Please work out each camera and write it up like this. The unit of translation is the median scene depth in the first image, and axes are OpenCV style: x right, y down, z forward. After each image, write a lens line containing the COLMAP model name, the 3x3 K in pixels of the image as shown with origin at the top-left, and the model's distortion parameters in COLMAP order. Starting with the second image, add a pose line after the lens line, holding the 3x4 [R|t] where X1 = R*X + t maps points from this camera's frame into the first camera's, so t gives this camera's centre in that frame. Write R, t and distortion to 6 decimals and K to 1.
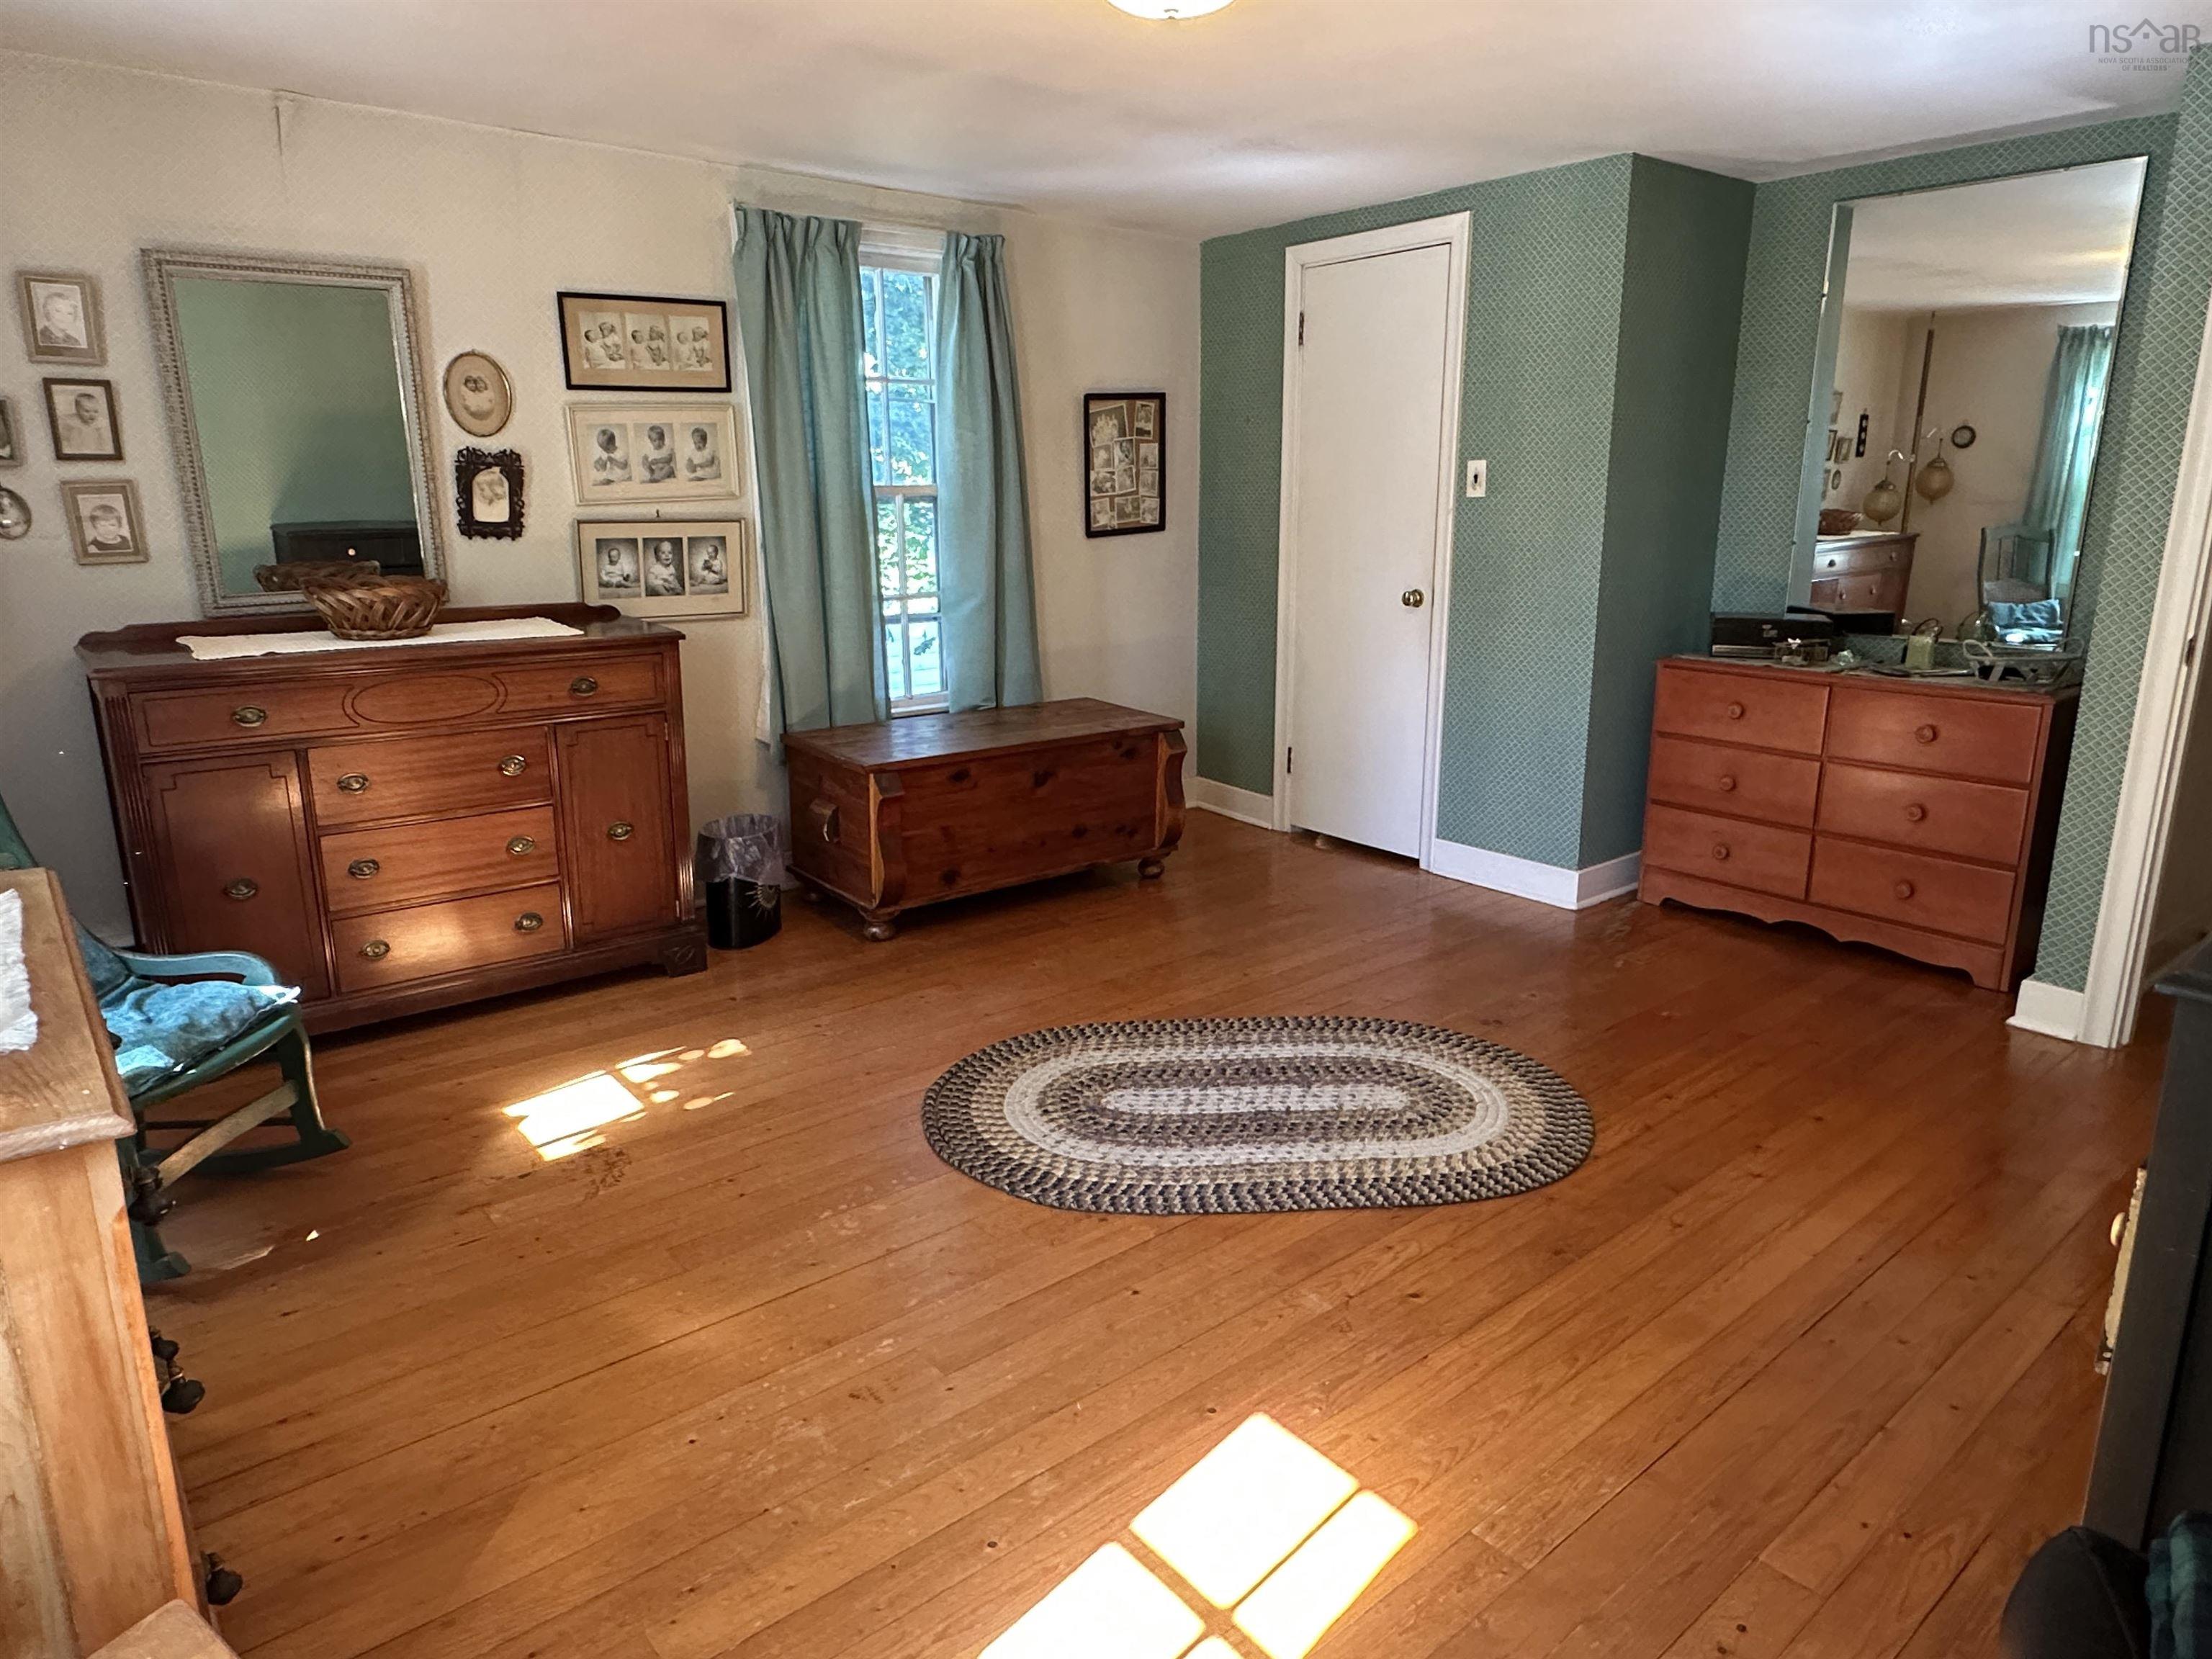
lens RADIAL K [[1368.5, 0, 1105.0], [0, 1368.5, 833.8], [0, 0, 1]] dist [-0.001847, -0.003008]
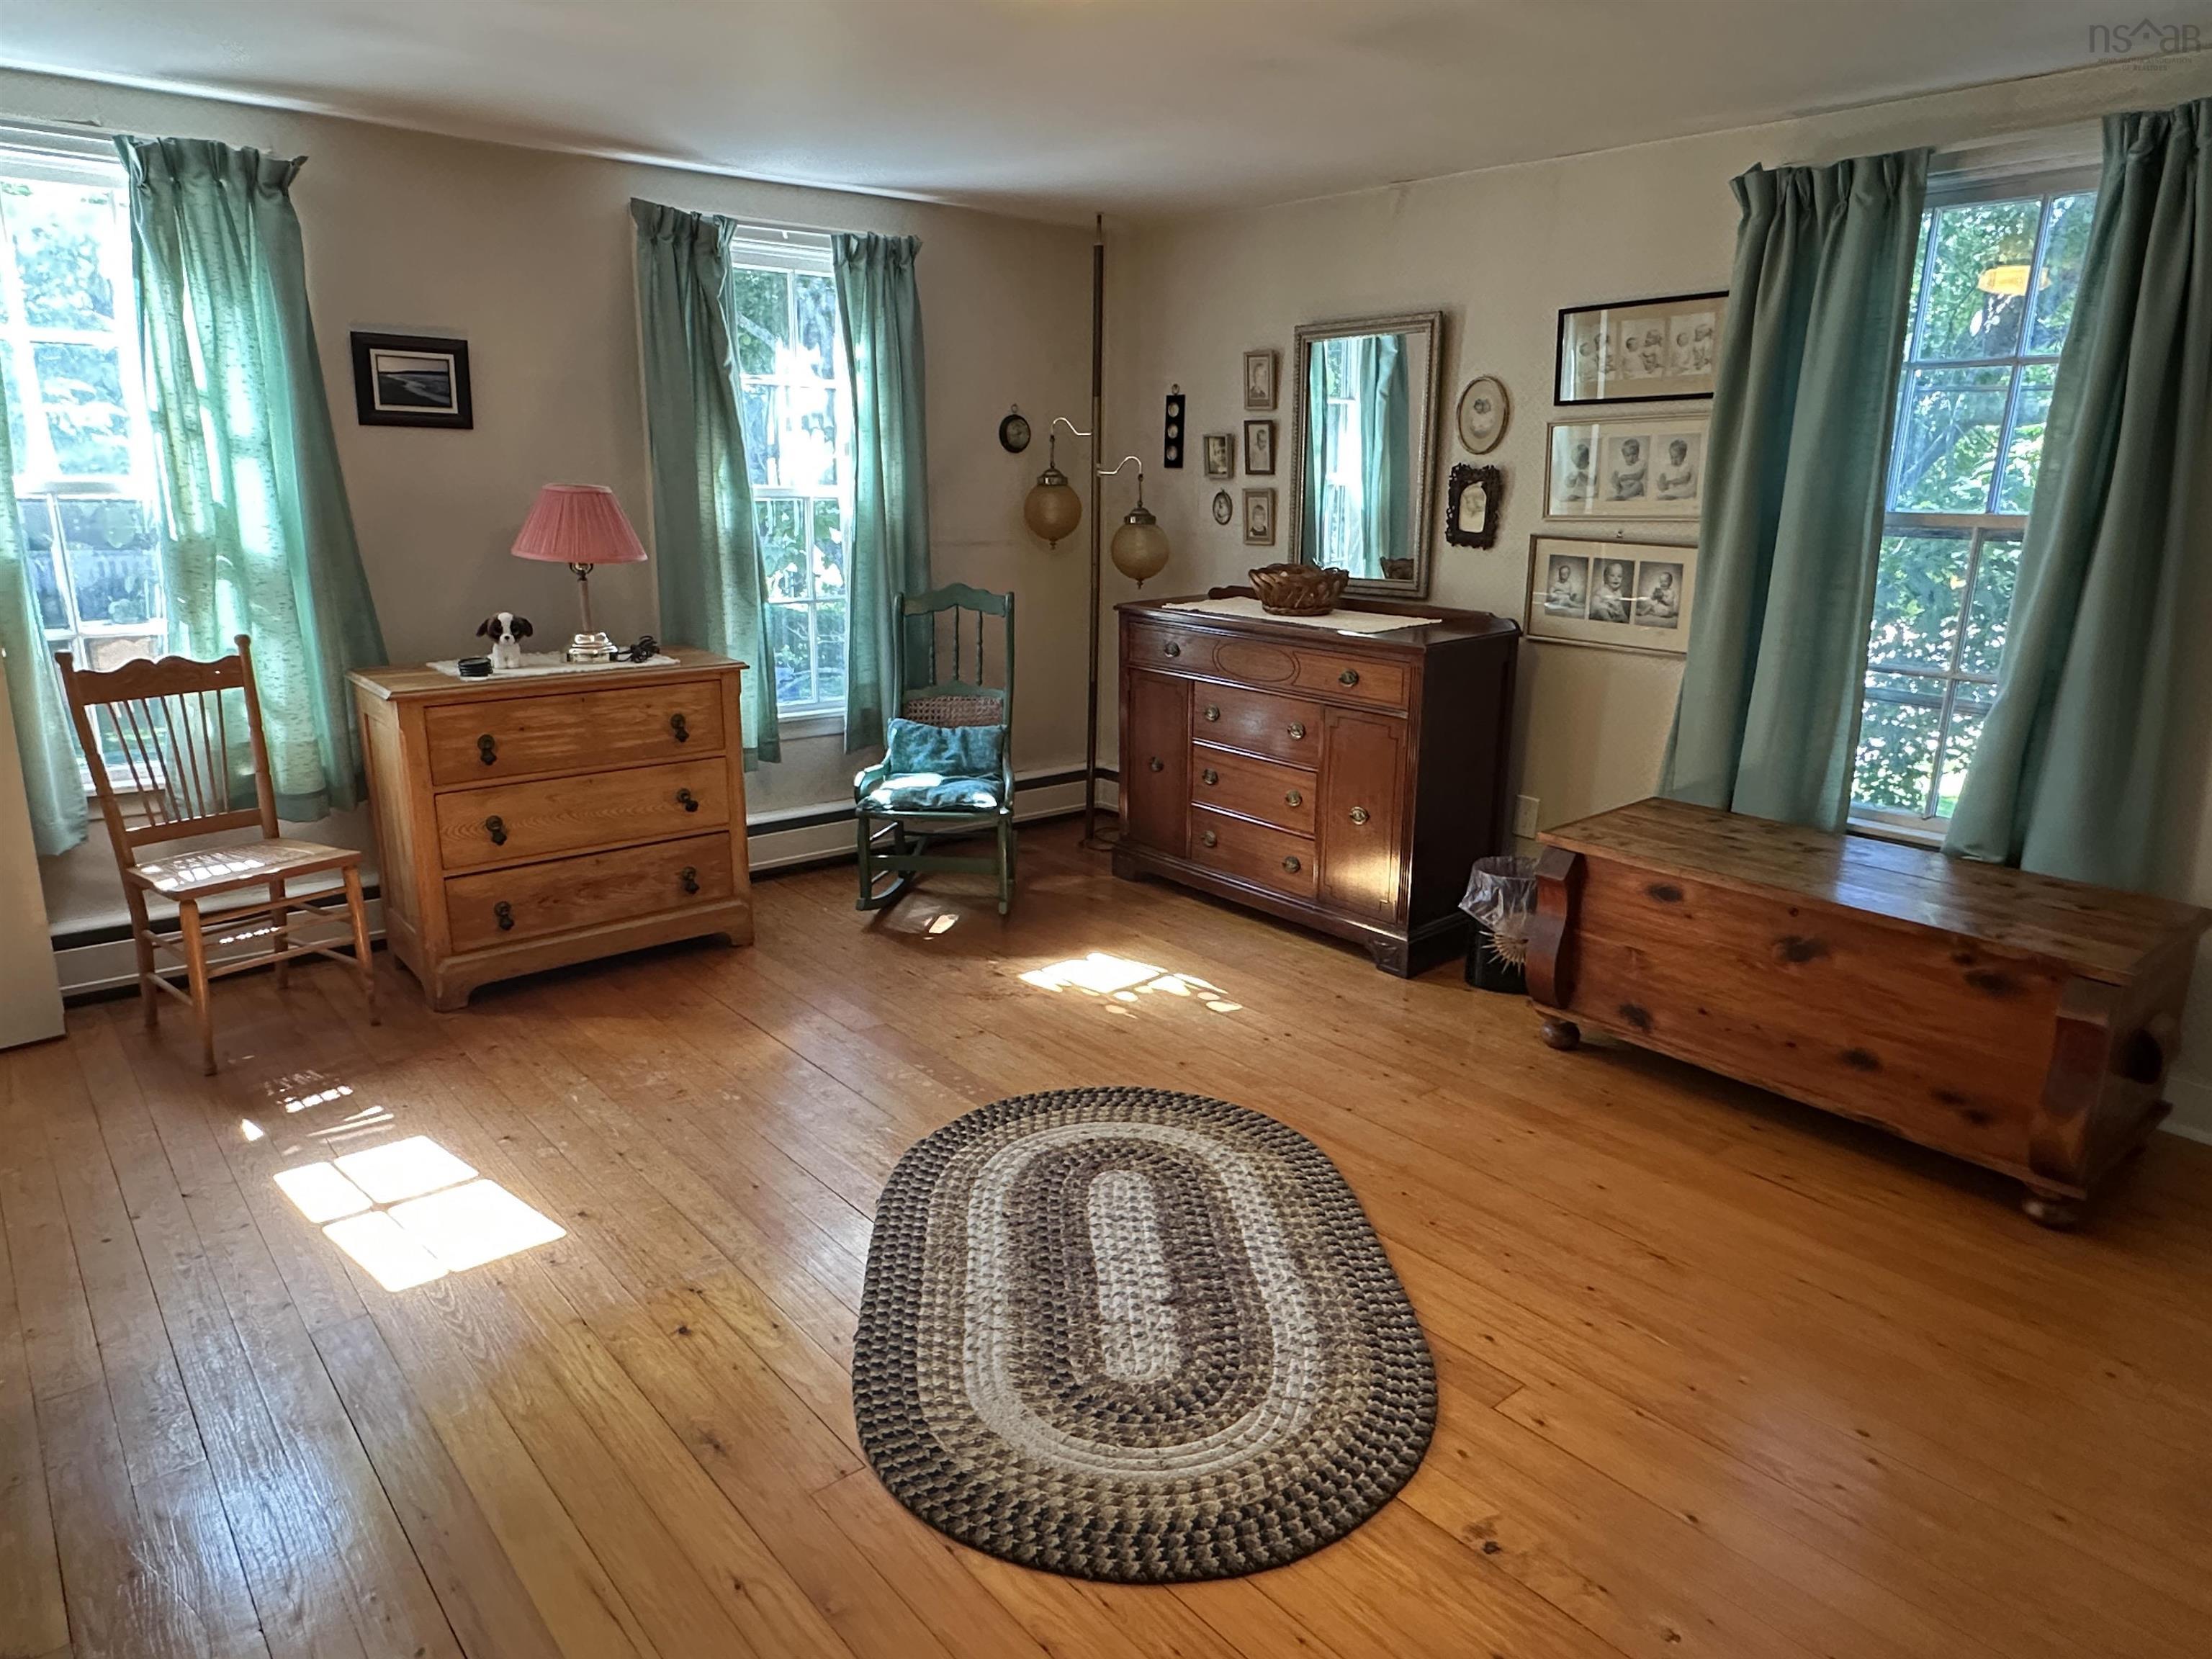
lens RADIAL K [[1368.5, 0, 1105.9], [0, 1368.5, 833.2], [0, 0, 1]] dist [-0.001847, -0.003008]
pose [[0.018383, 0.254857, -0.966804, 0.662049], [-0.265912, 0.933388, 0.240992, -0.188069], [0.963822, 0.252654, 0.084928, 0.682645]]
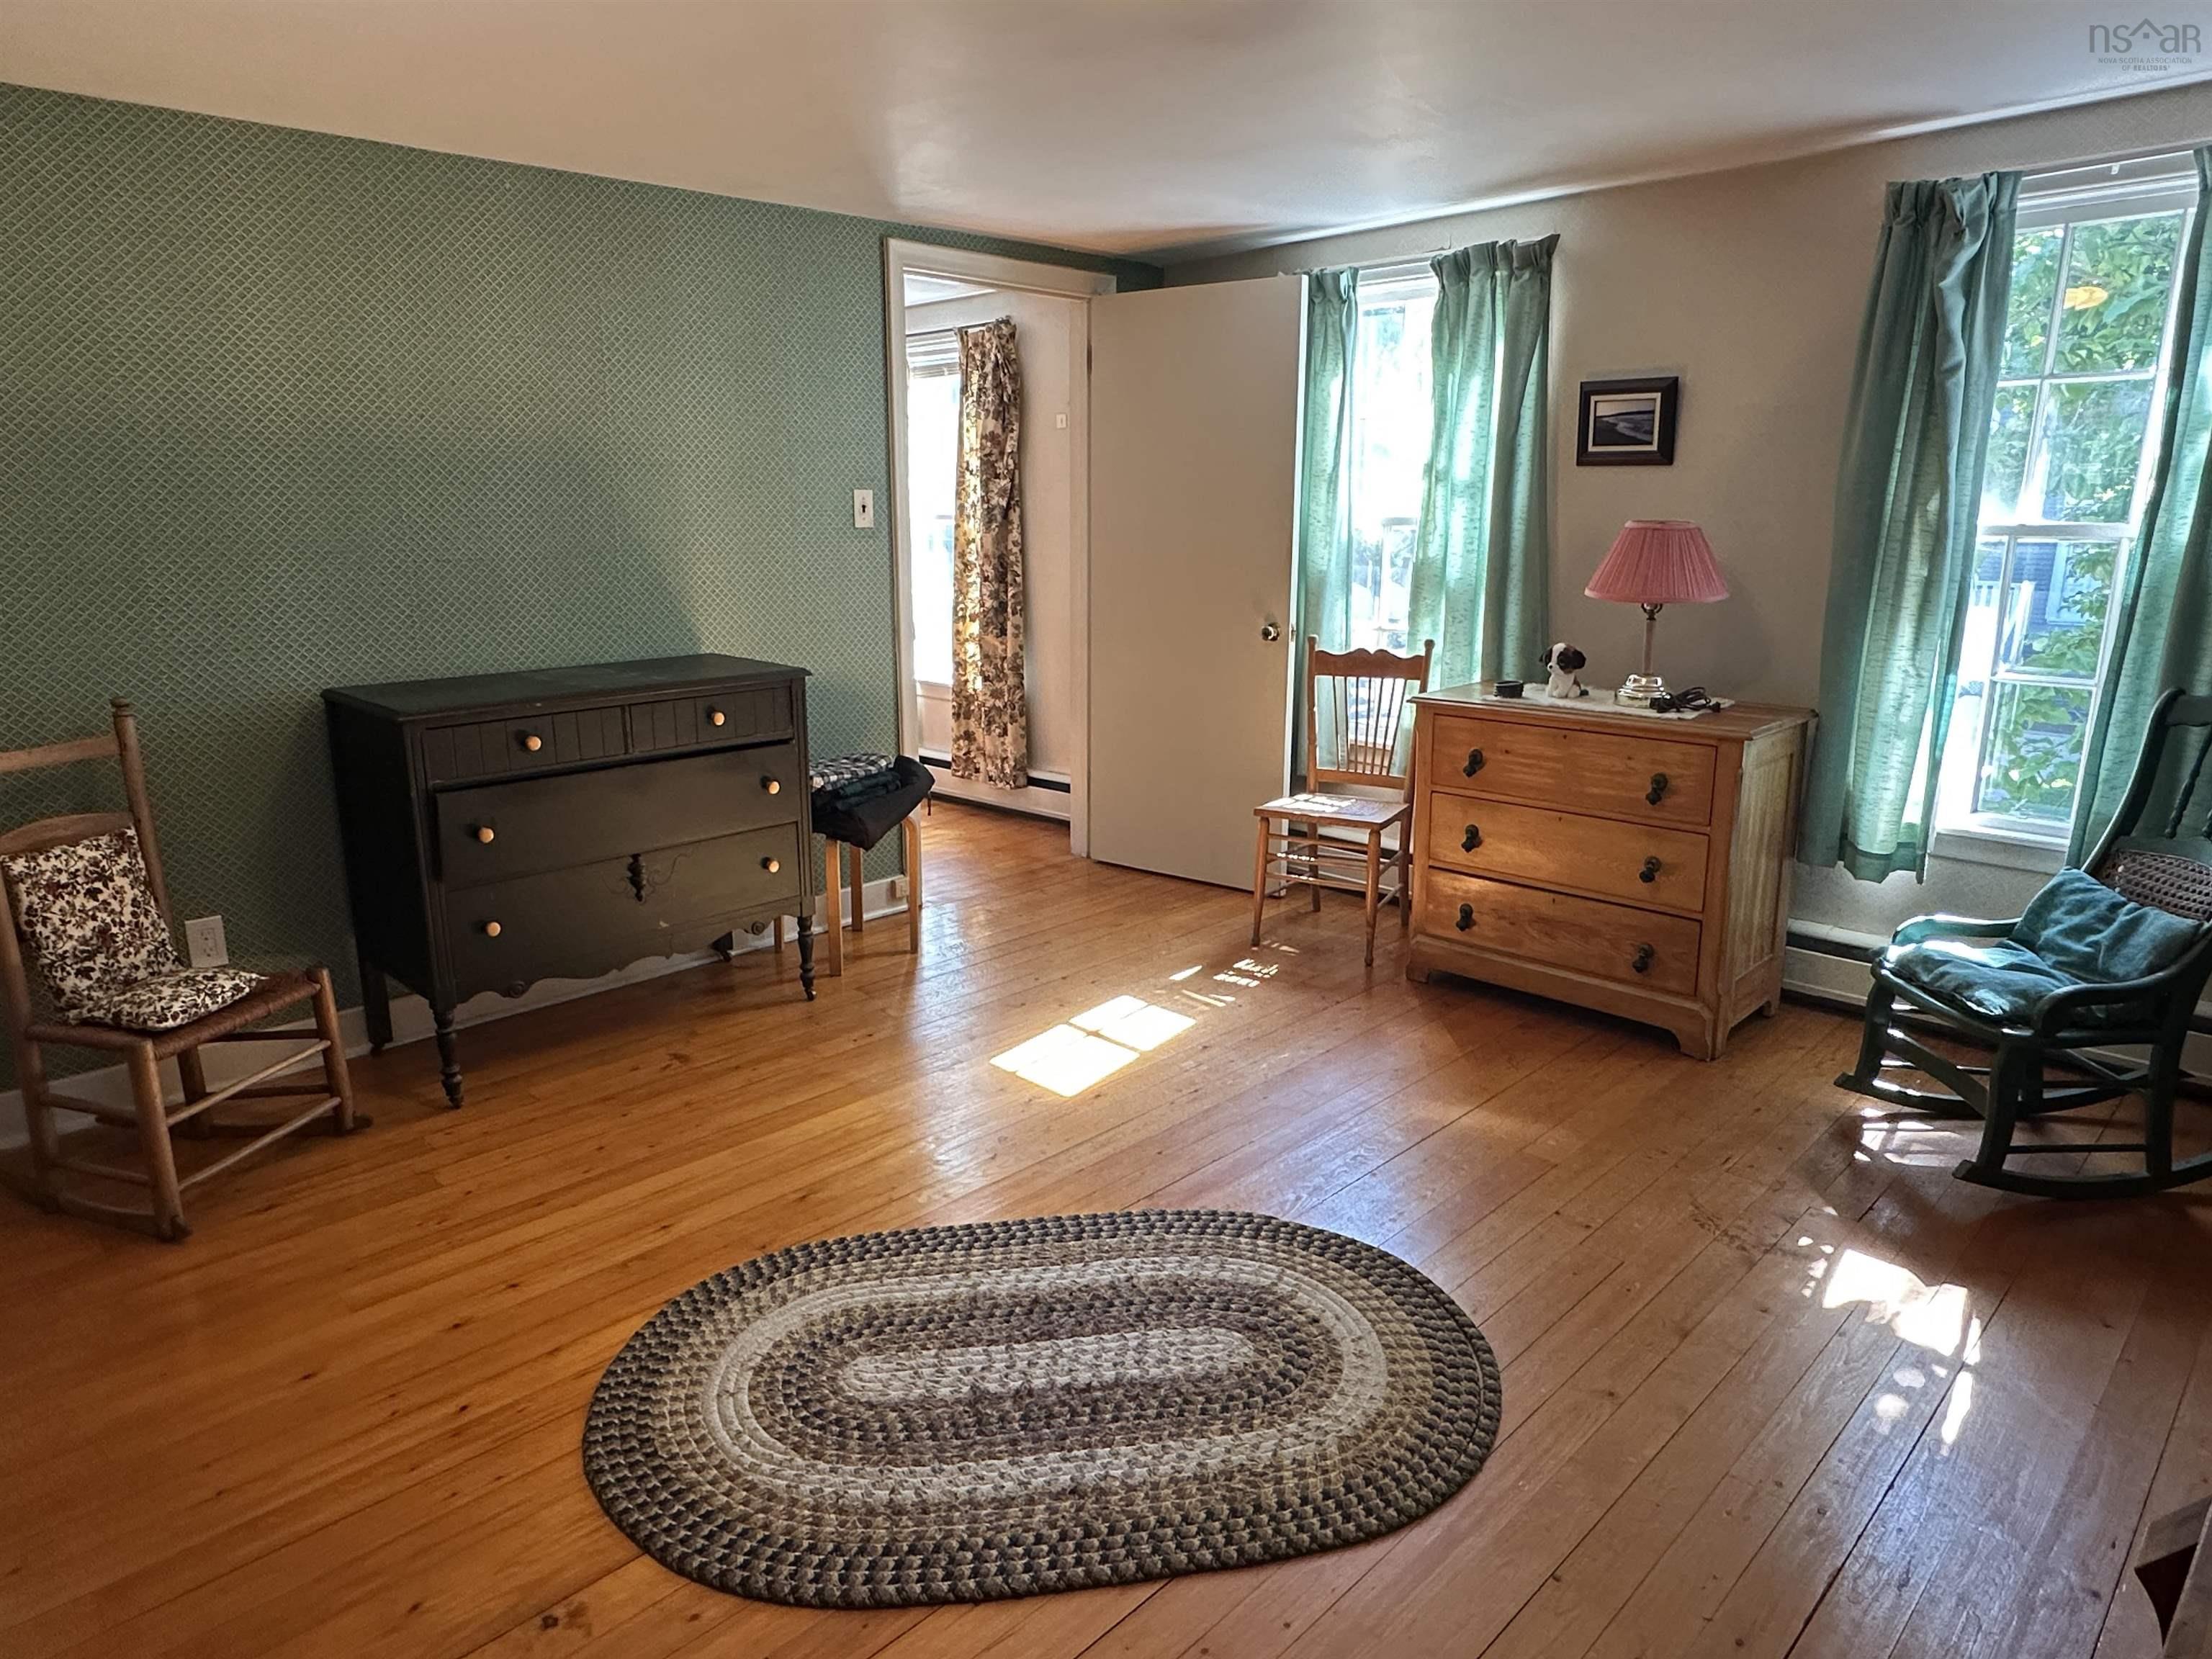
lens RADIAL K [[1368.5, 0, 1106.5], [0, 1368.5, 820.3], [0, 0, 1]] dist [-0.001847, -0.003008]
pose [[-0.995362, 0.028777, -0.091796, 0.111407], [-0.017454, 0.884353, 0.466492, -0.331049], [0.094604, 0.465931, -0.879749, 1.214910]]
